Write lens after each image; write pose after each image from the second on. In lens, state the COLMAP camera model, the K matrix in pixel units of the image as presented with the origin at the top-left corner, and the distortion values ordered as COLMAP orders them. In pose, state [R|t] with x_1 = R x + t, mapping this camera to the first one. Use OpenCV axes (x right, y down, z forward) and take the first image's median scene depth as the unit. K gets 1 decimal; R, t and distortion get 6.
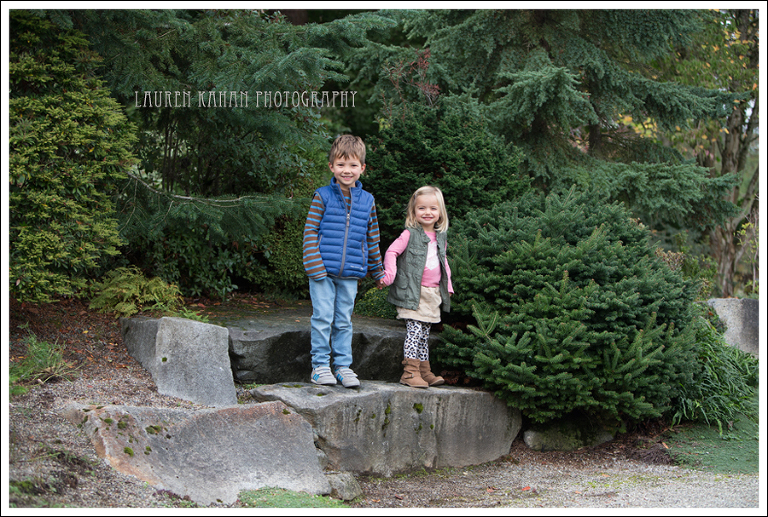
lens RADIAL K [[1702.9, 0, 384.0], [0, 1702.9, 258.5], [0, 0, 1]] dist [-0.184783, 0.105917]
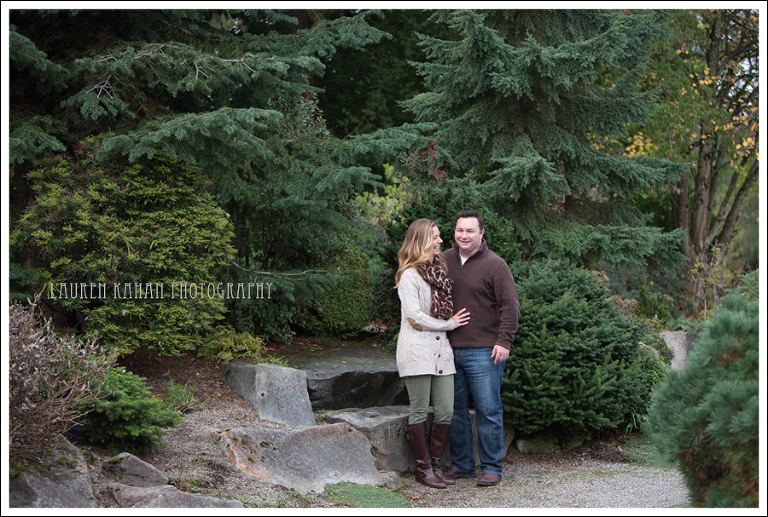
lens RADIAL K [[1885.6, 0, 384.0], [0, 1885.6, 258.5], [0, 0, 1]] dist [-0.100218, -0.390870]
pose [[0.999772, -0.016526, 0.013528, -0.042863], [0.016432, 0.999840, 0.007035, -0.057977], [-0.013643, -0.006811, 0.999884, -0.524353]]
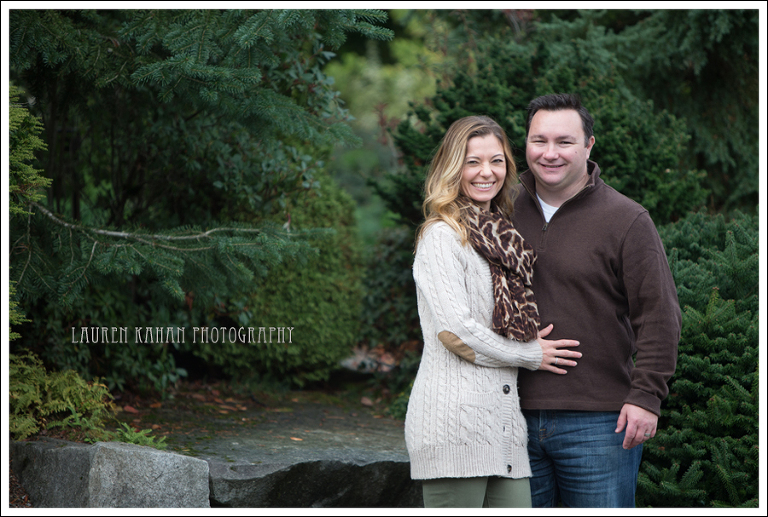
lens RADIAL K [[4172.9, 0, 384.0], [0, 4172.9, 258.5], [0, 0, 1]] dist [2.006229, -6.031010]
pose [[0.999904, -0.007534, 0.011598, -0.041655], [0.007320, 0.999804, 0.018372, -0.054734], [-0.011734, -0.018286, 0.999764, -0.477032]]
